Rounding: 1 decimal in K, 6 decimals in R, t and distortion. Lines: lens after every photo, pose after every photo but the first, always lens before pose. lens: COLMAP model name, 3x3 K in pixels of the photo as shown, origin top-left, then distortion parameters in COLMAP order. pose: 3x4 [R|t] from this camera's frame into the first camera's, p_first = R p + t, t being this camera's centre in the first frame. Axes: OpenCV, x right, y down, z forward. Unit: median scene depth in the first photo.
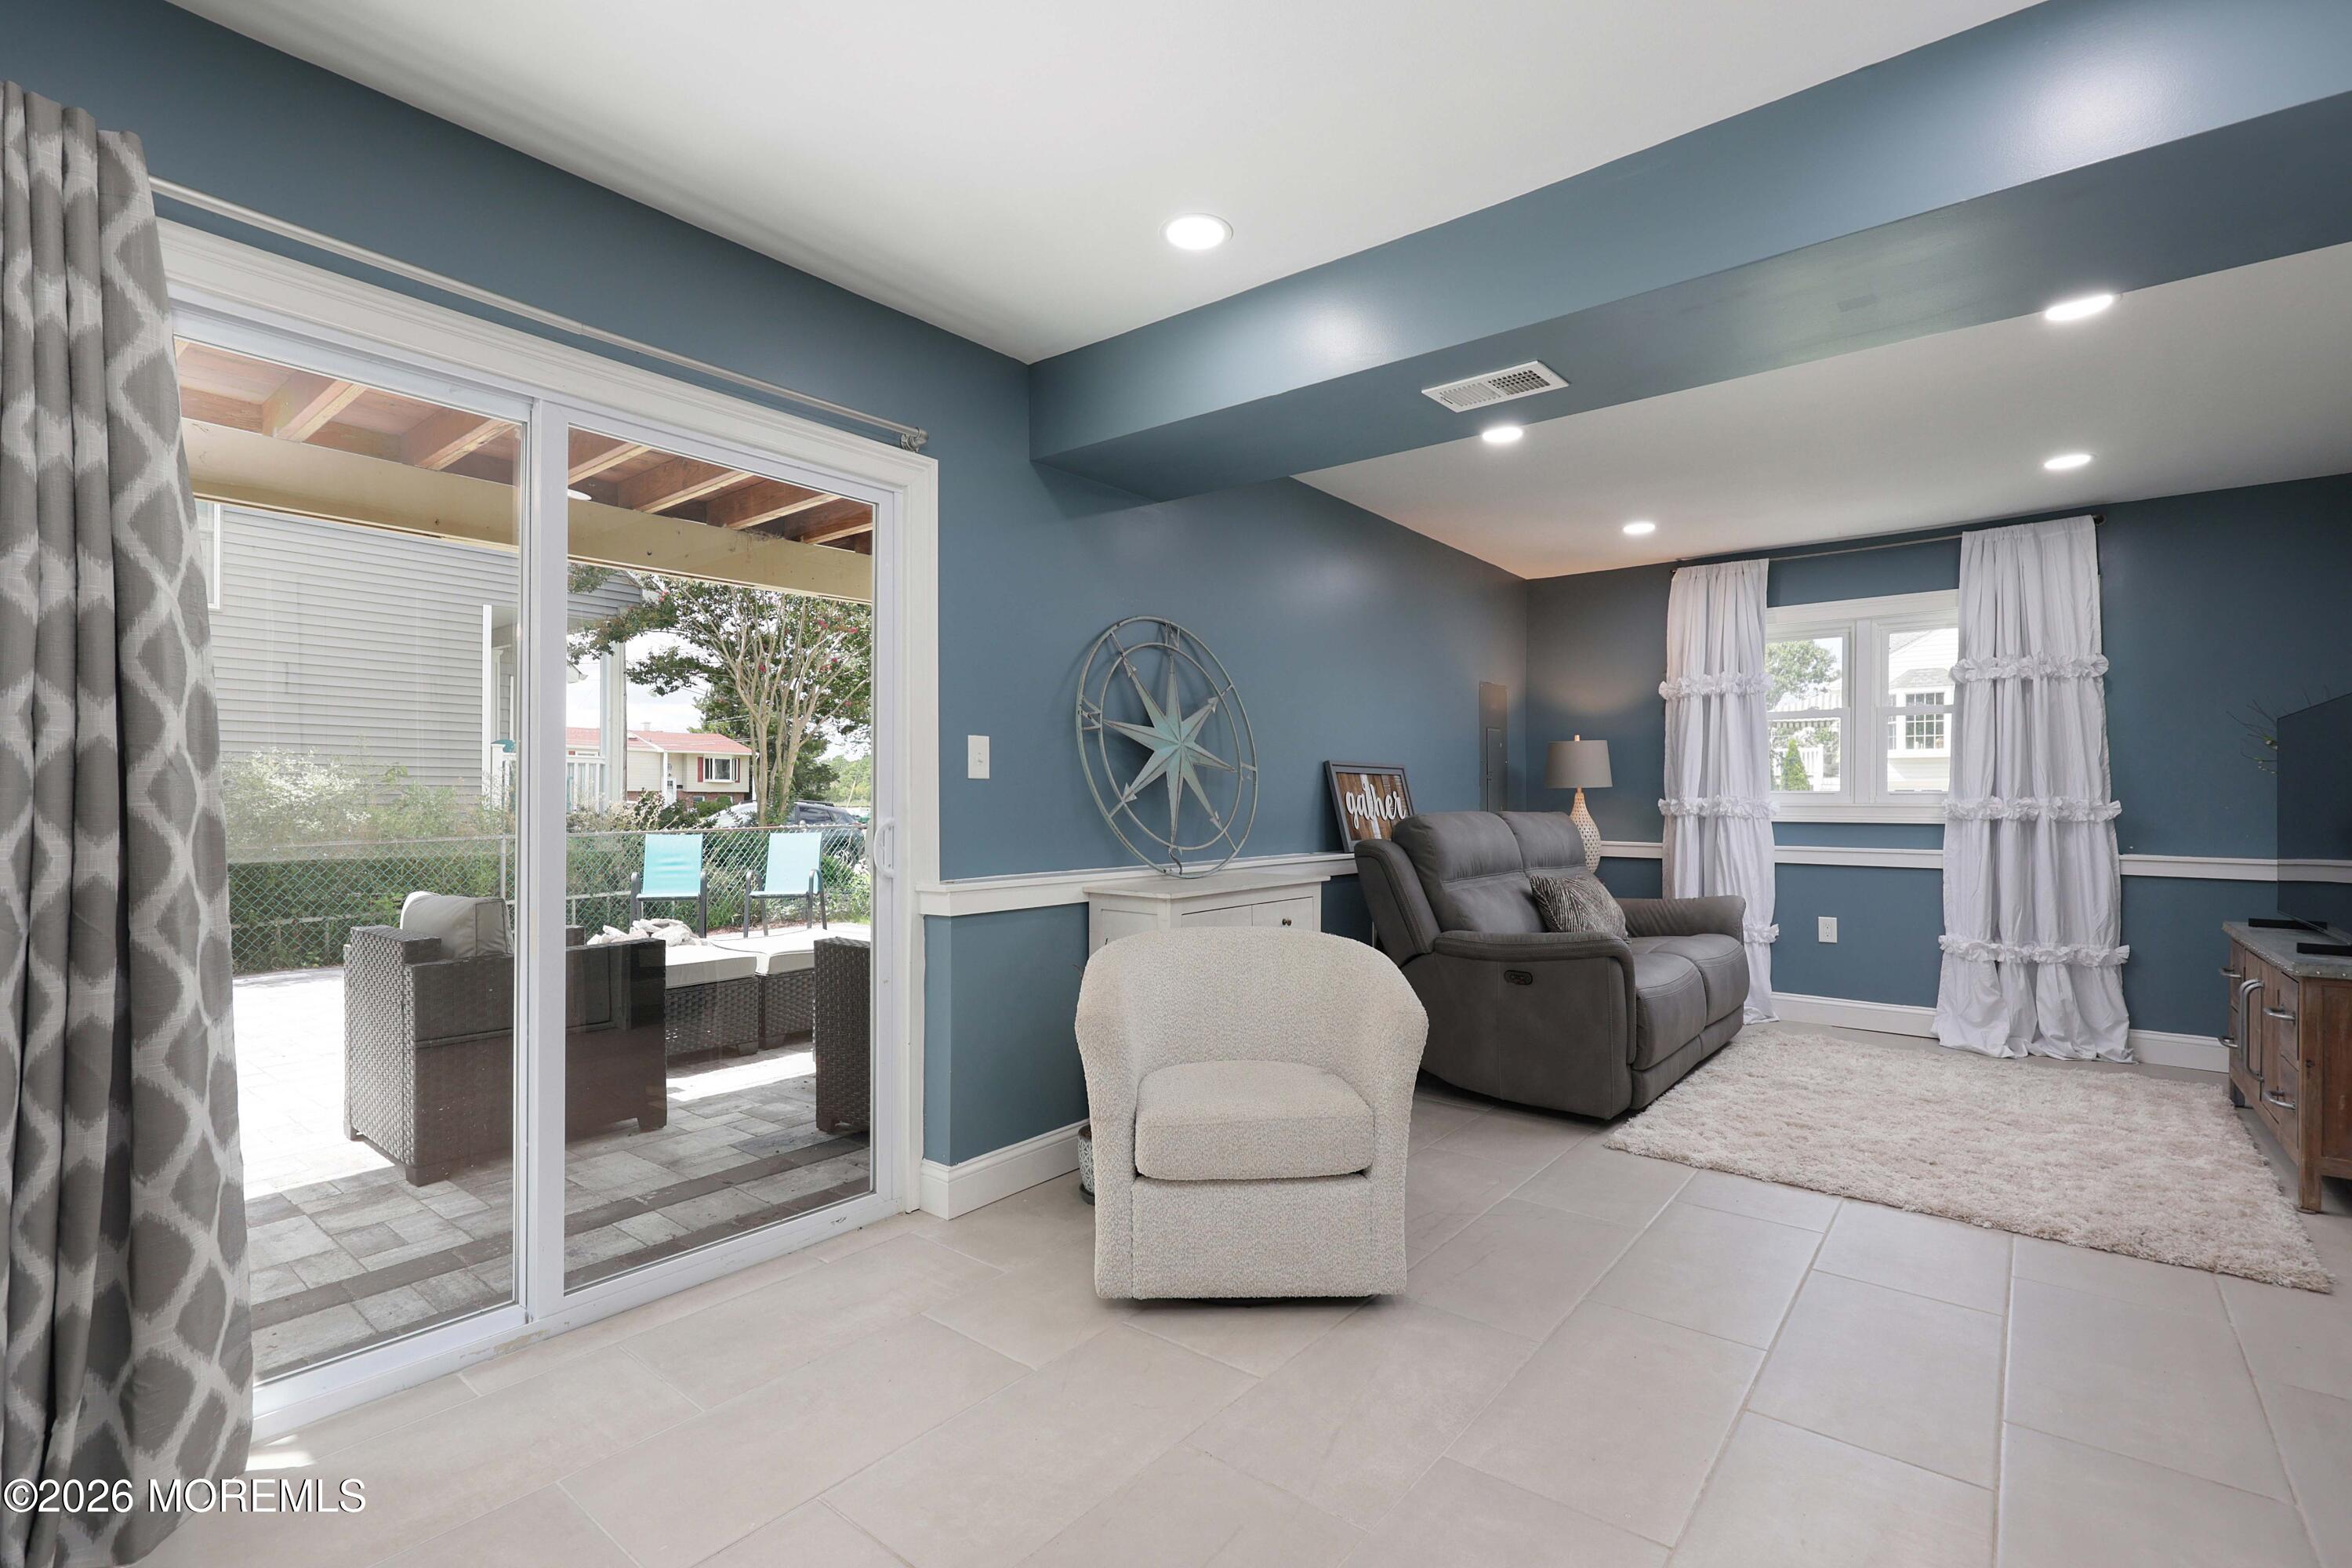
lens RADIAL K [[1070.0, 0, 1181.2], [0, 1070.0, 794.5], [0, 0, 1]] dist [0.005983, -0.000554]
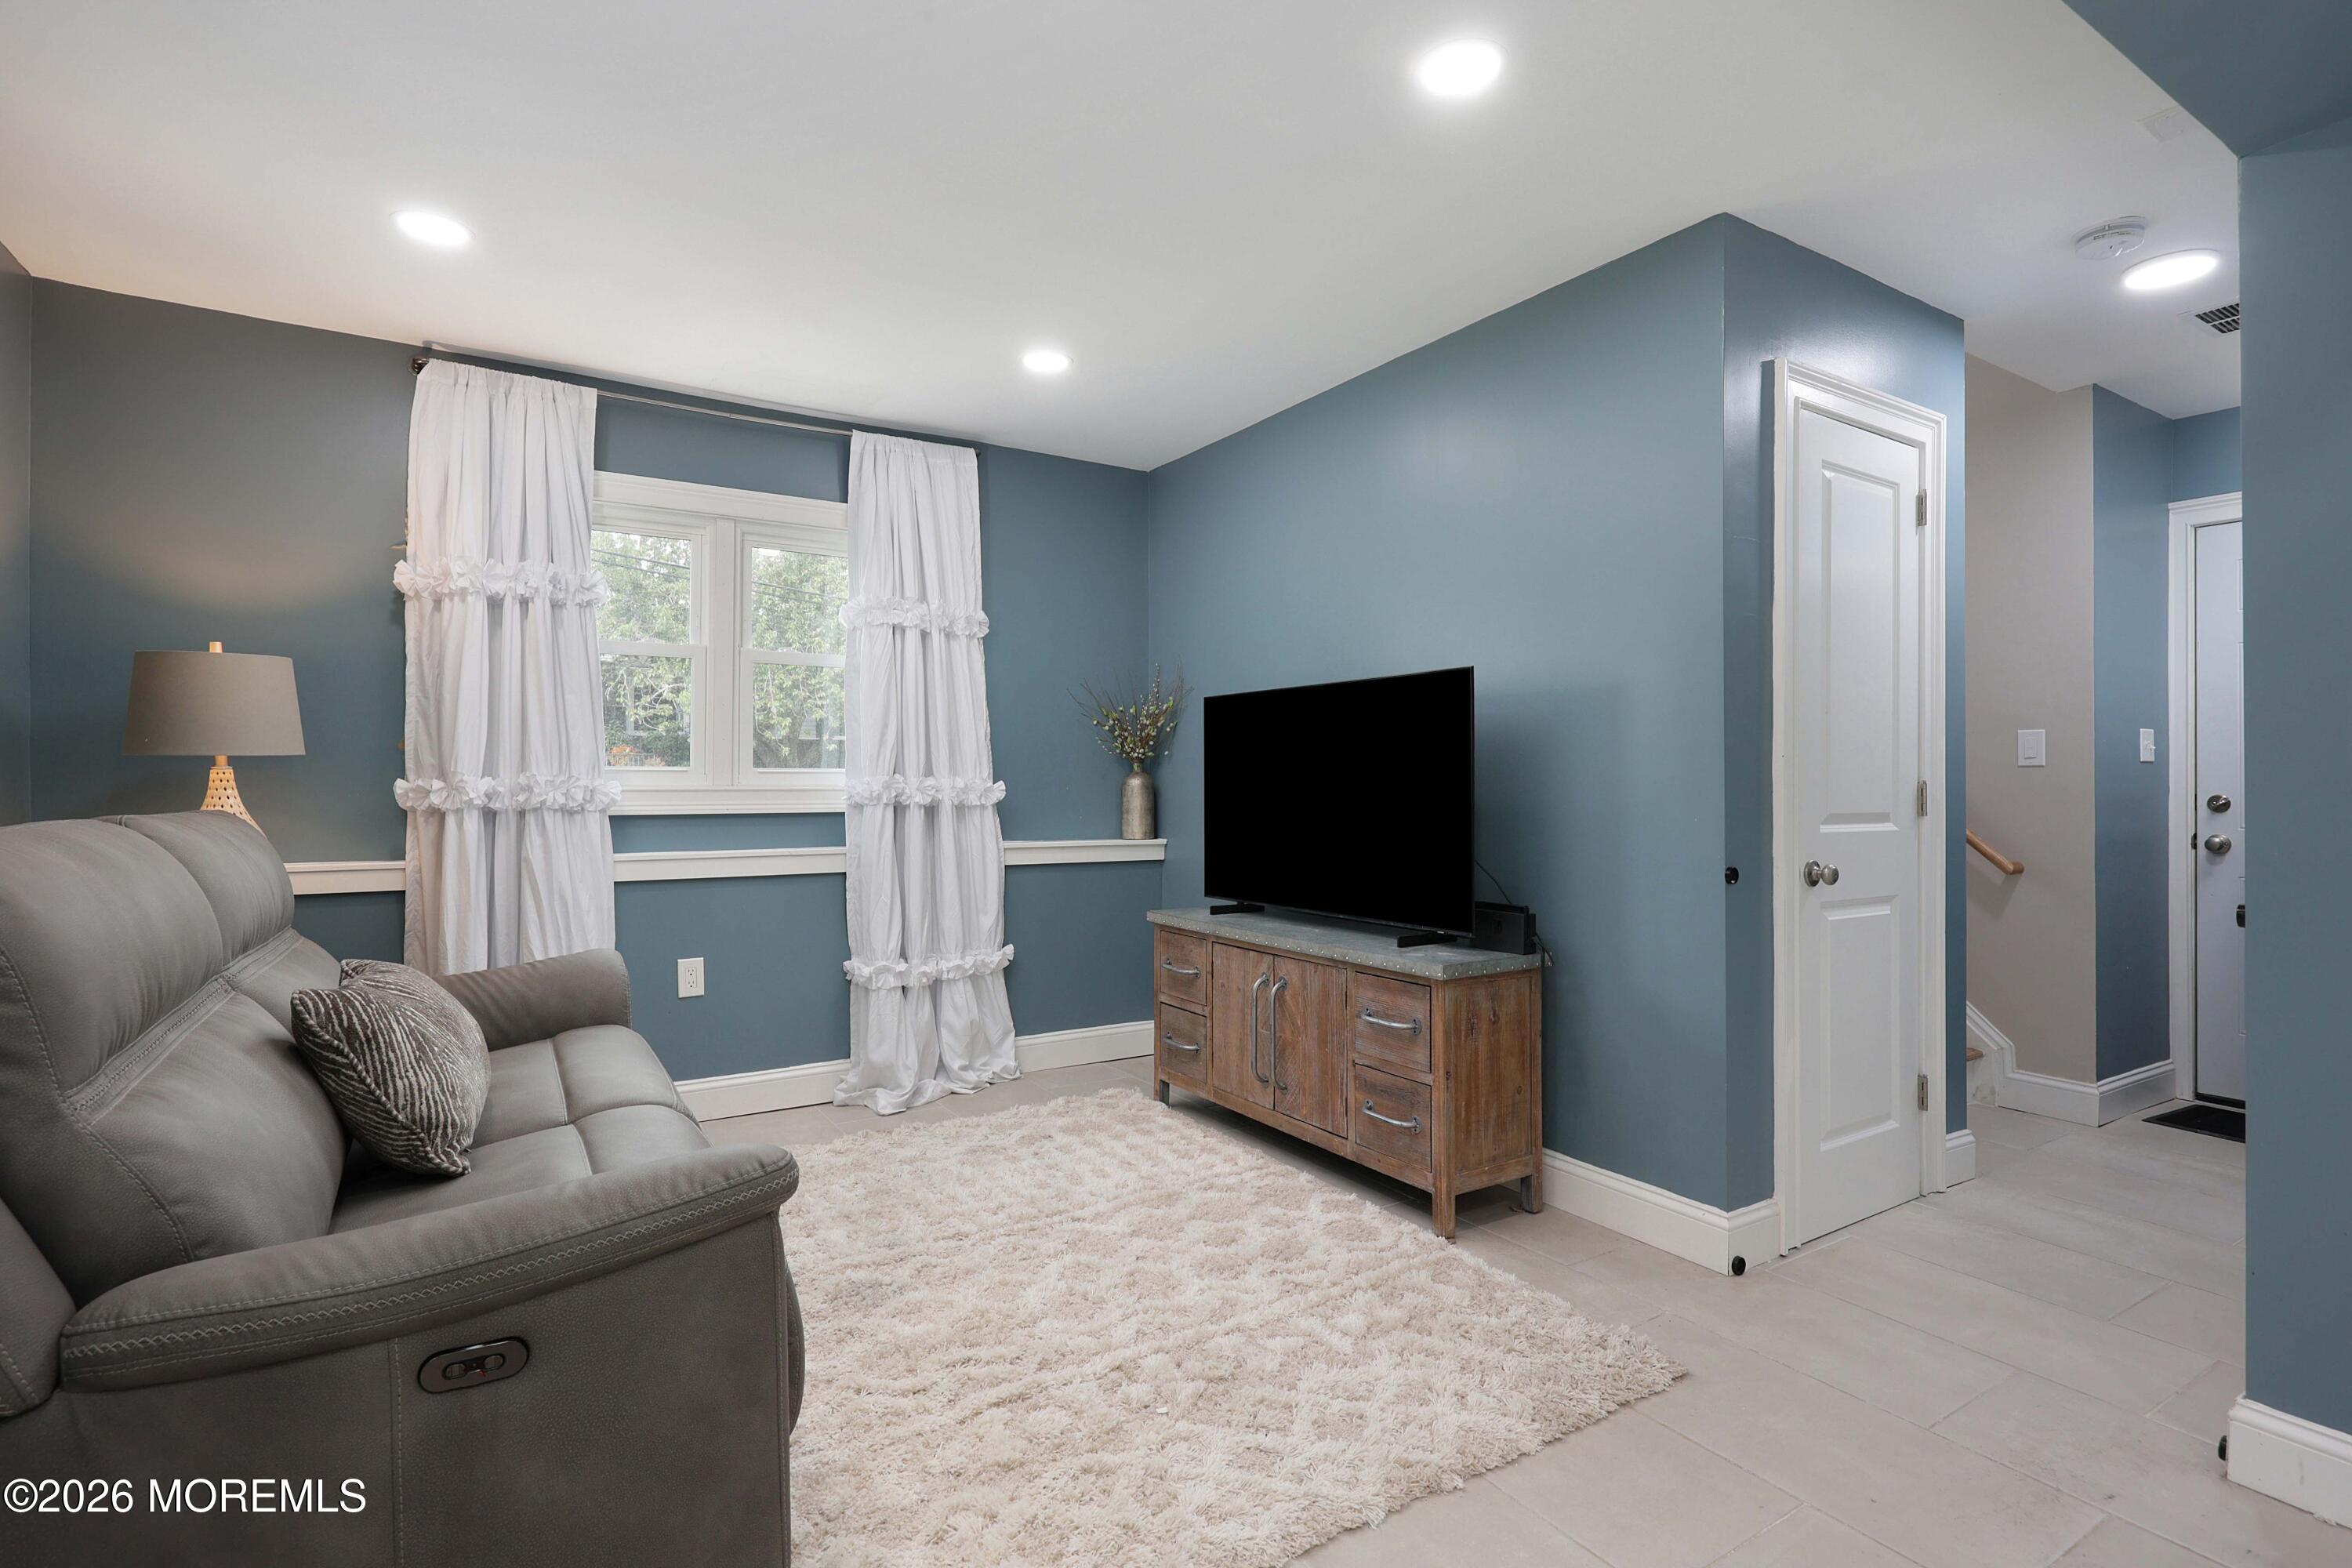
lens RADIAL K [[1161.9, 0, 1311.0], [0, 1161.9, 782.9], [0, 0, 1]] dist [-0.001949, -0.001225]
pose [[0.320639, -0.004653, 0.947190, 0.051222], [-0.005840, 0.999959, 0.006890, -0.000351], [-0.947183, -0.007741, 0.320599, 0.440781]]
